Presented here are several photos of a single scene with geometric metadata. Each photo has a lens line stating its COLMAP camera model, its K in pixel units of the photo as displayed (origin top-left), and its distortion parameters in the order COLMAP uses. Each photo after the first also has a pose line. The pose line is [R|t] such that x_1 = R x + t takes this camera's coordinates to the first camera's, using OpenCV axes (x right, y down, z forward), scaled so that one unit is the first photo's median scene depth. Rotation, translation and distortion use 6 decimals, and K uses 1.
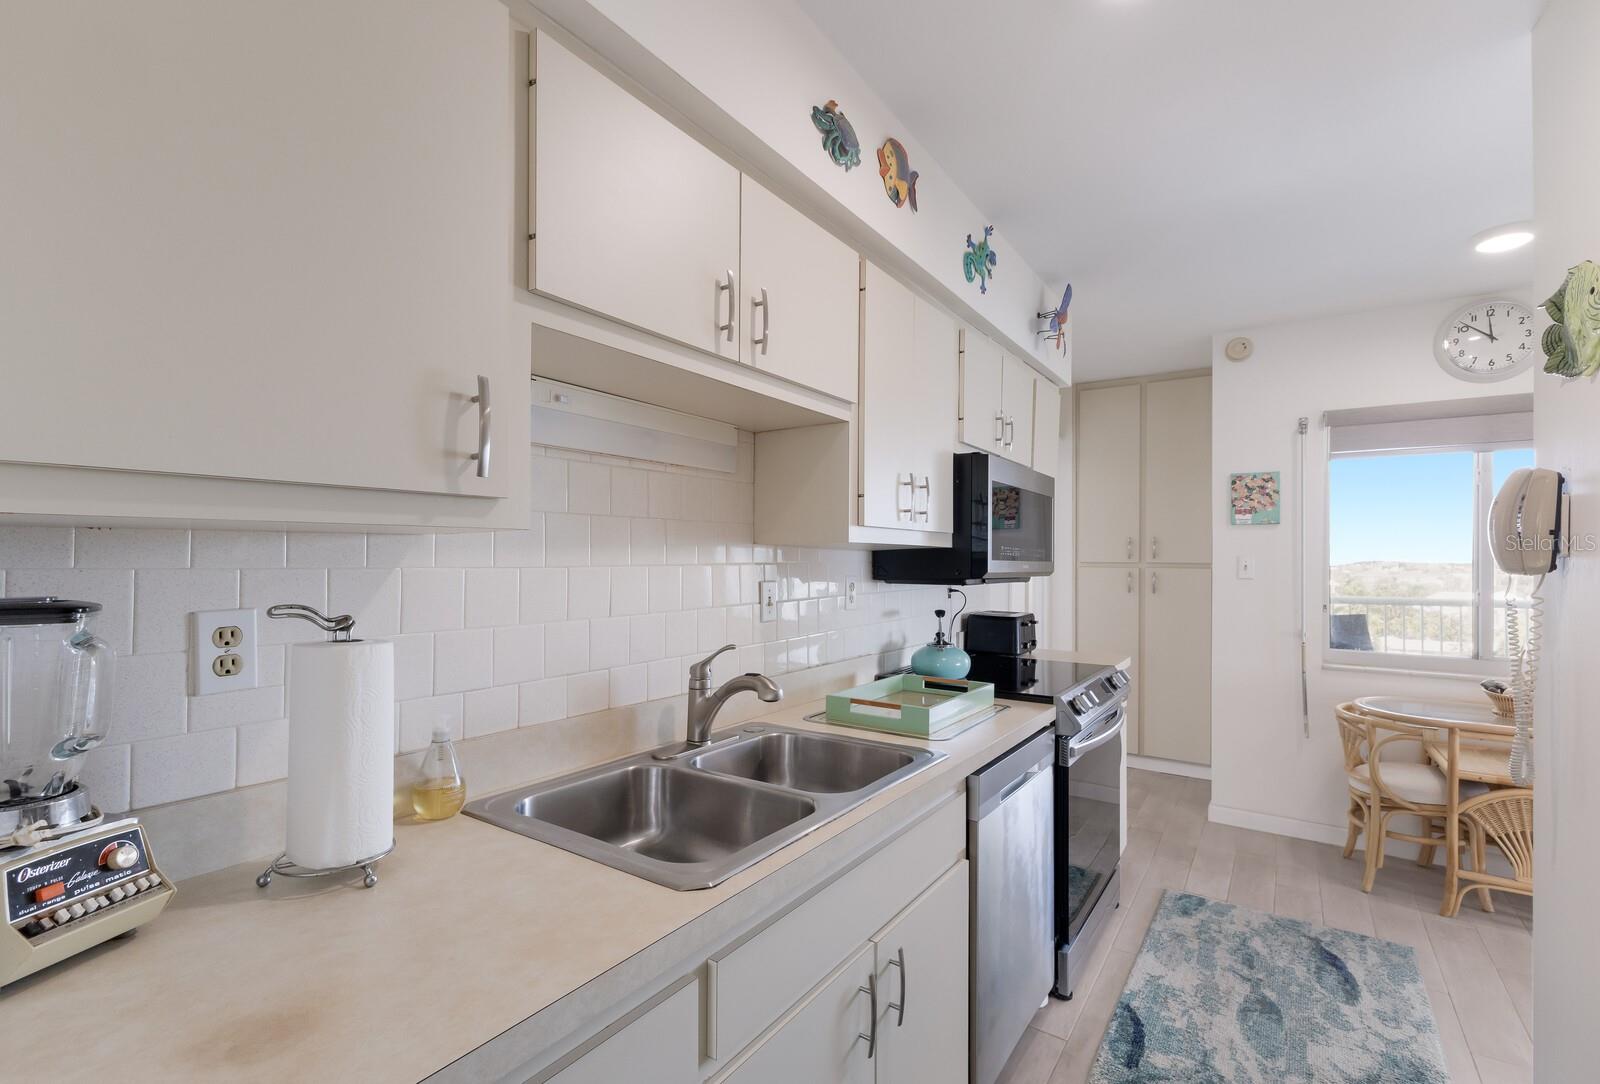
lens RADIAL K [[711.7, 0, 799.3], [0, 711.7, 553.0], [0, 0, 1]] dist [-0.000137, 0.000000]
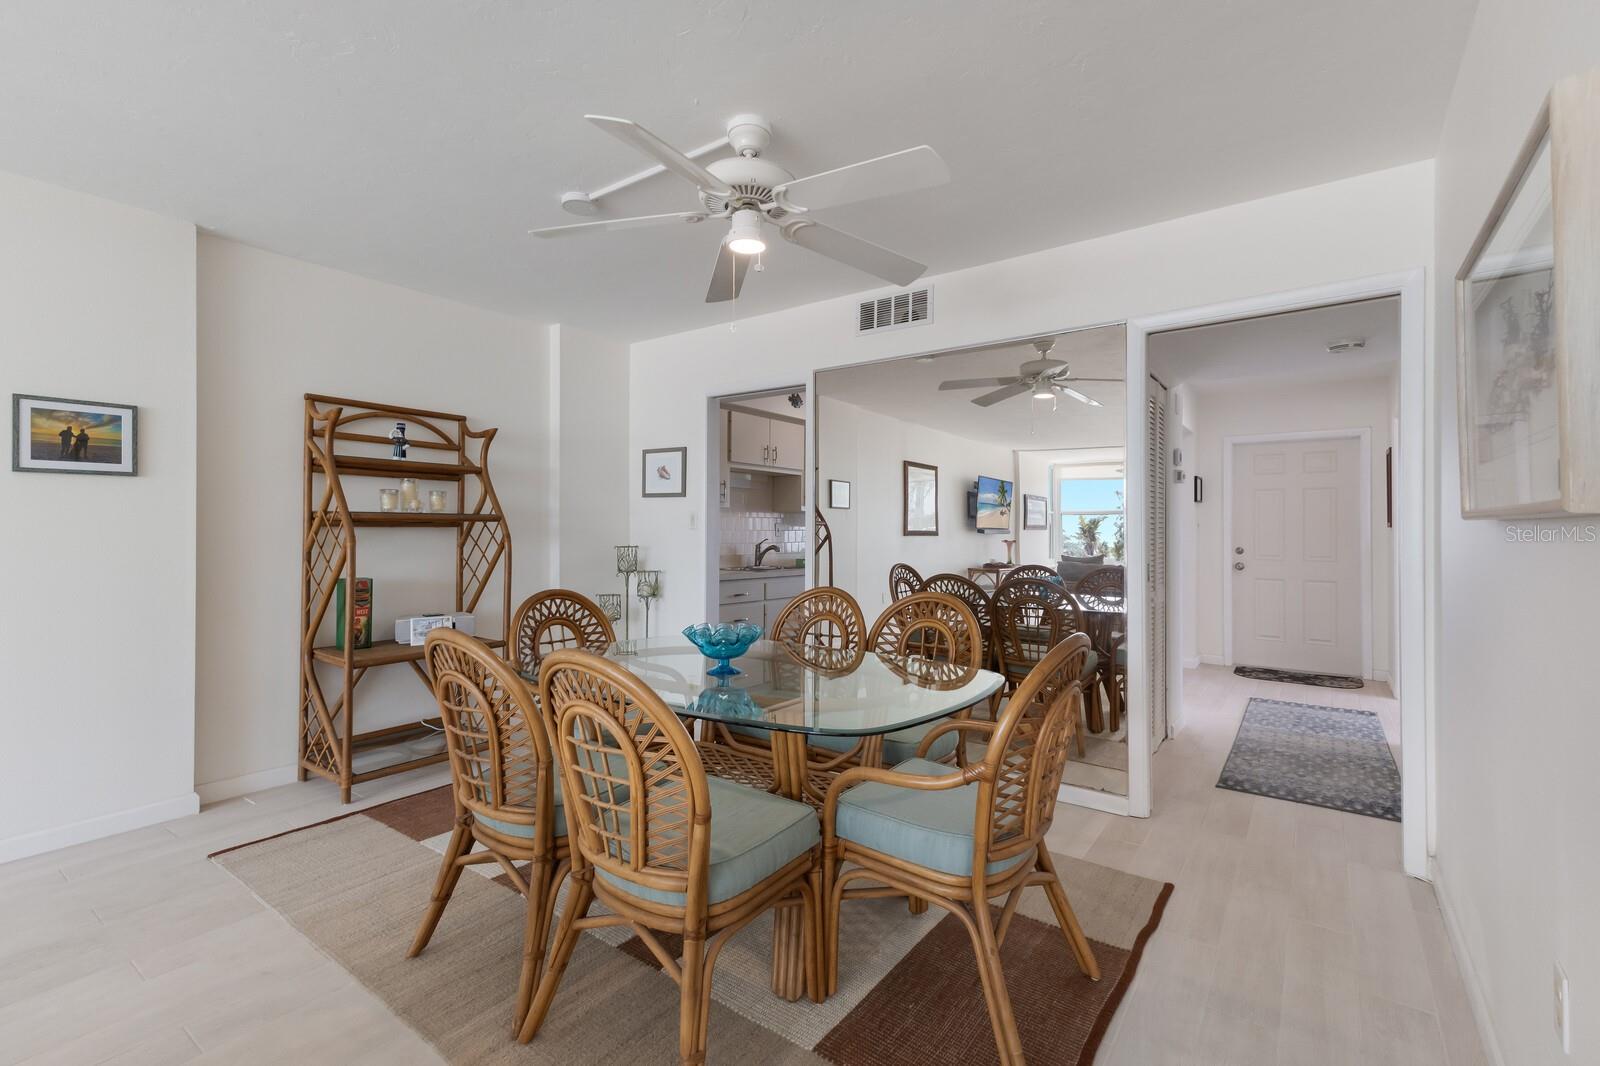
lens RADIAL K [[701.7, 0, 800.0], [0, 701.7, 533.0], [0, 0, 1]] dist [0.004265, 0.000093]
pose [[0.999709, -0.001819, -0.024052, 0.144482], [0.001949, 0.999984, 0.005363, 0.073529], [0.024042, -0.005409, 0.999696, -2.345073]]
